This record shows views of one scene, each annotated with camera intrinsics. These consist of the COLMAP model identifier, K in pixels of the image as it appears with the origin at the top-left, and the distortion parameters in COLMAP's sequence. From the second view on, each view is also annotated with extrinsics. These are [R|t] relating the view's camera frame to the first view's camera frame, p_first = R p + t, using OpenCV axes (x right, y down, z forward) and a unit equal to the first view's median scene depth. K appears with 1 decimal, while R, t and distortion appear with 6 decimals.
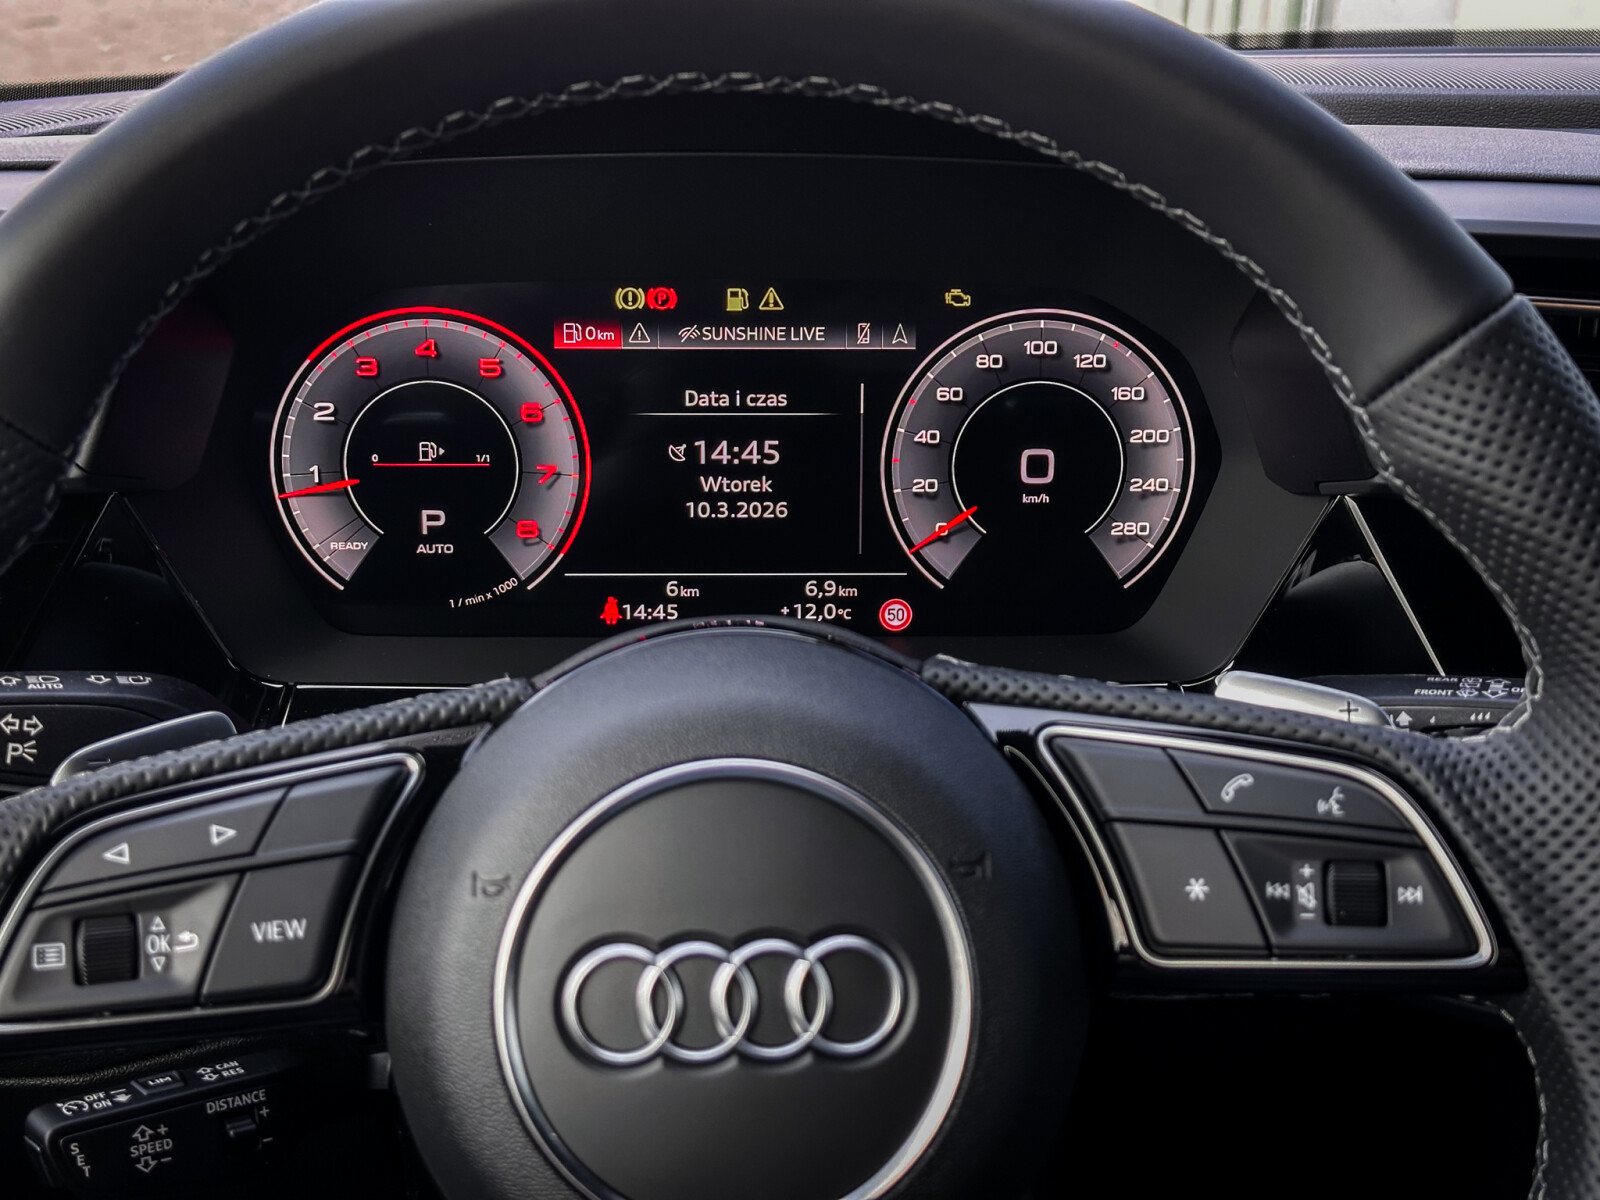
lens RADIAL K [[2223.8, 0, 822.0], [0, 2223.8, 599.3], [0, 0, 1]] dist [0.140420, -0.007341]
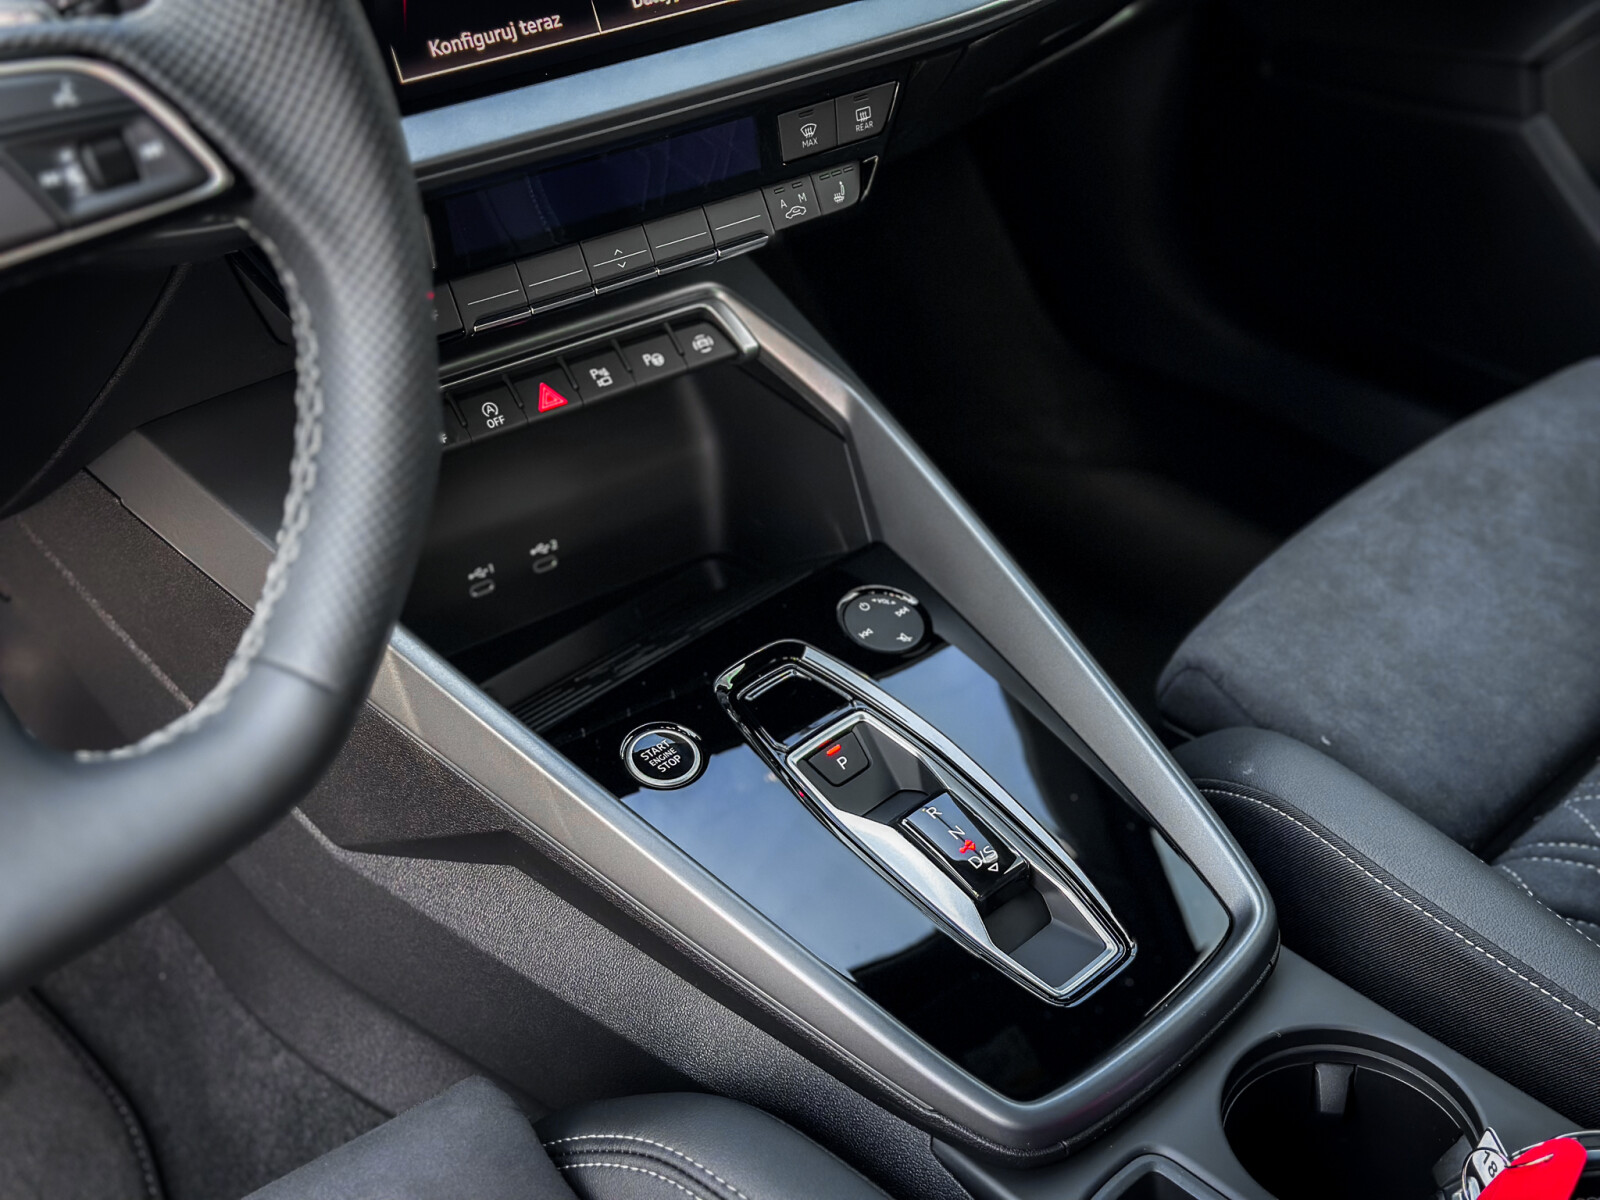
lens RADIAL K [[2223.8, 0, 822.0], [0, 2223.8, 599.3], [0, 0, 1]] dist [0.140420, -0.007341]
pose [[0.724100, -0.403415, 0.559407, -0.170986], [0.202877, 0.899794, 0.386279, -0.033927], [-0.659182, -0.166214, 0.733384, -0.130363]]
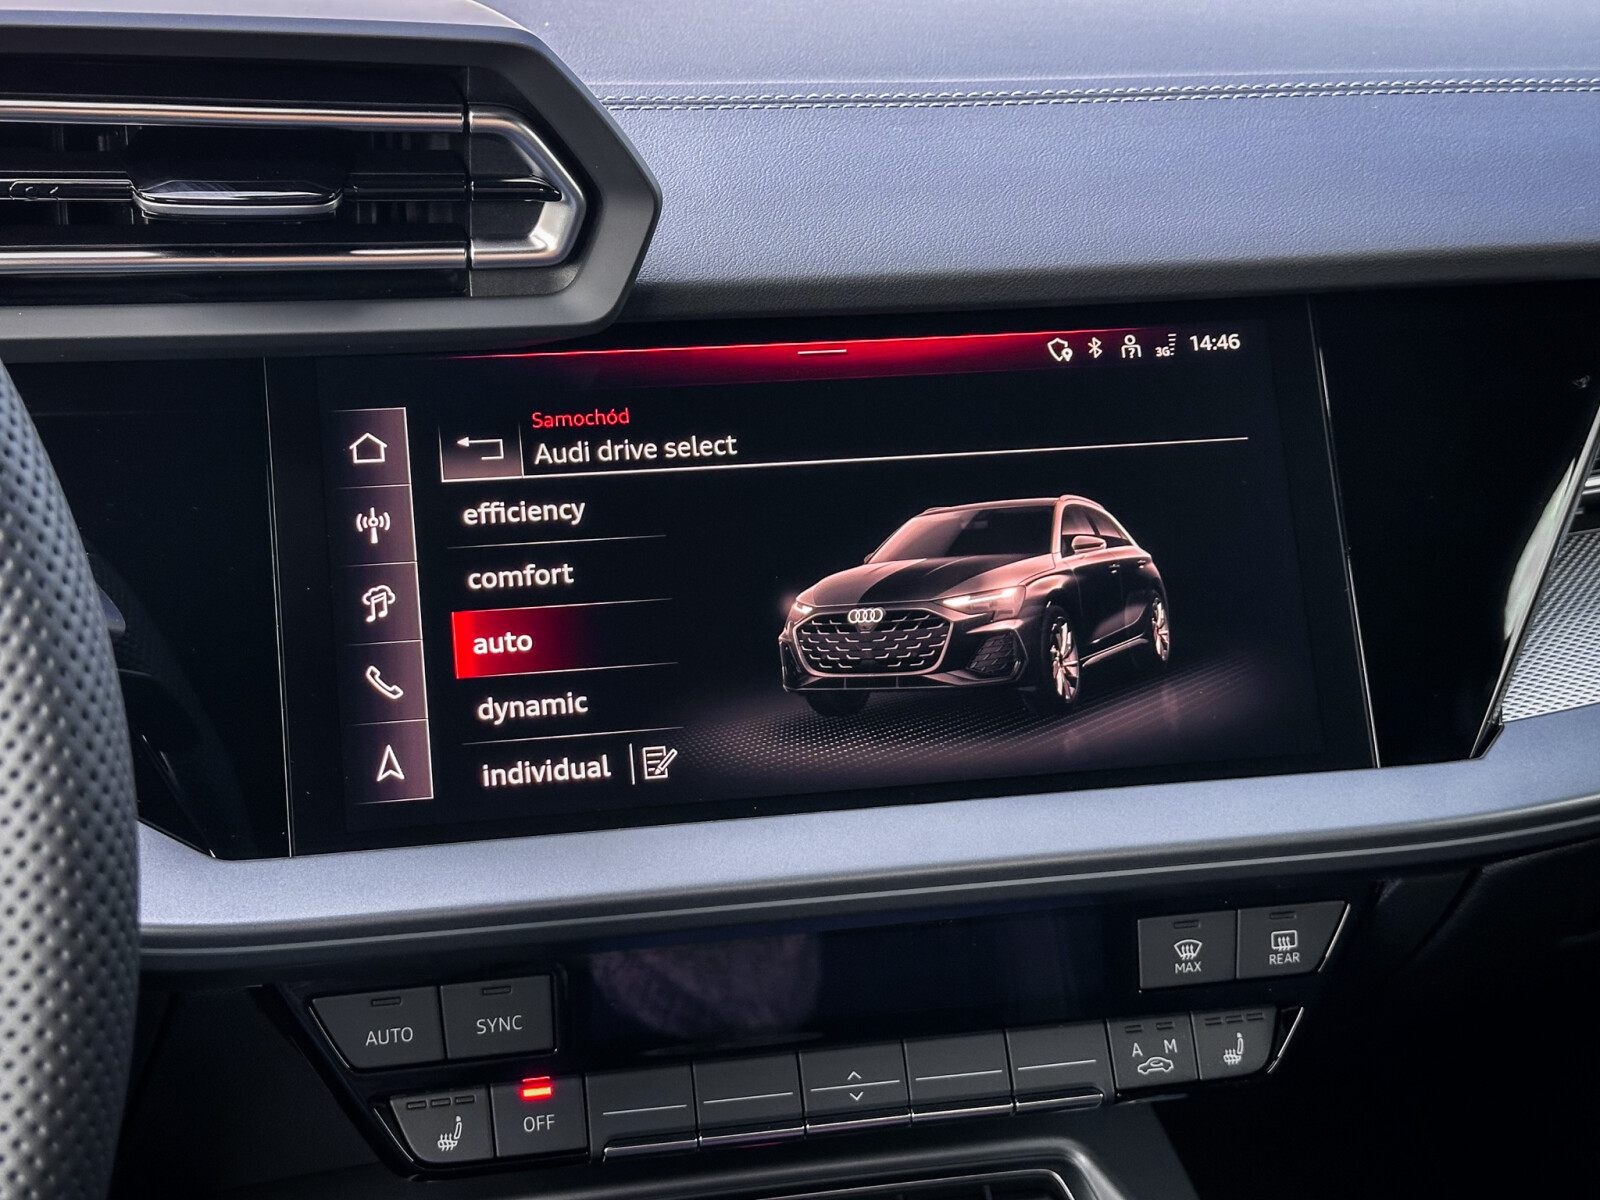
lens RADIAL K [[2352.7, 0, 800.0], [0, 2352.7, 600.0], [0, 0, 1]] dist [0.176010, -0.177092]
pose [[0.935975, -0.109666, 0.334551, 0.223667], [0.104238, 0.993964, 0.034195, 0.039895], [-0.336282, 0.002867, 0.941757, 0.060178]]
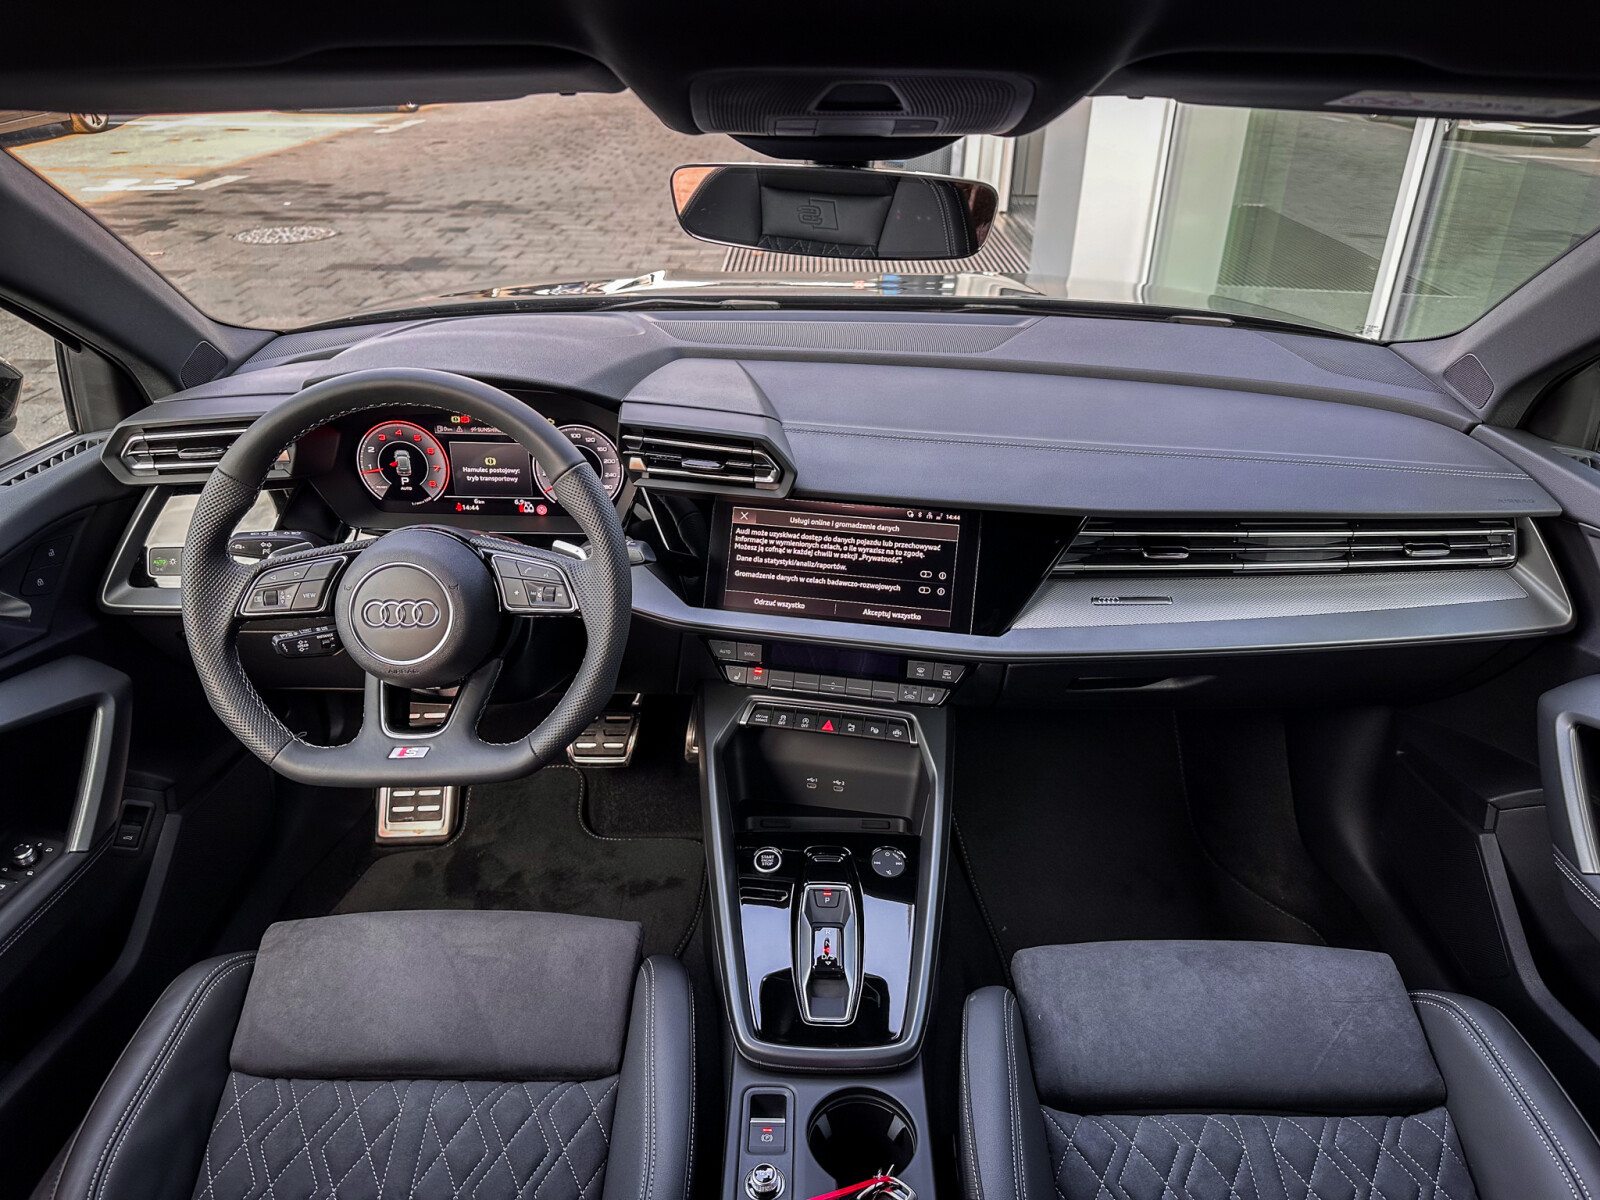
lens RADIAL K [[1106.4, 0, 800.0], [0, 1106.4, 600.0], [0, 0, 1]] dist [0.106537, -0.162305]
pose [[0.998949, 0.026457, -0.037427, 0.528375], [-0.020503, 0.988267, 0.151353, -0.131323], [0.040992, -0.150426, 0.987771, -0.760000]]
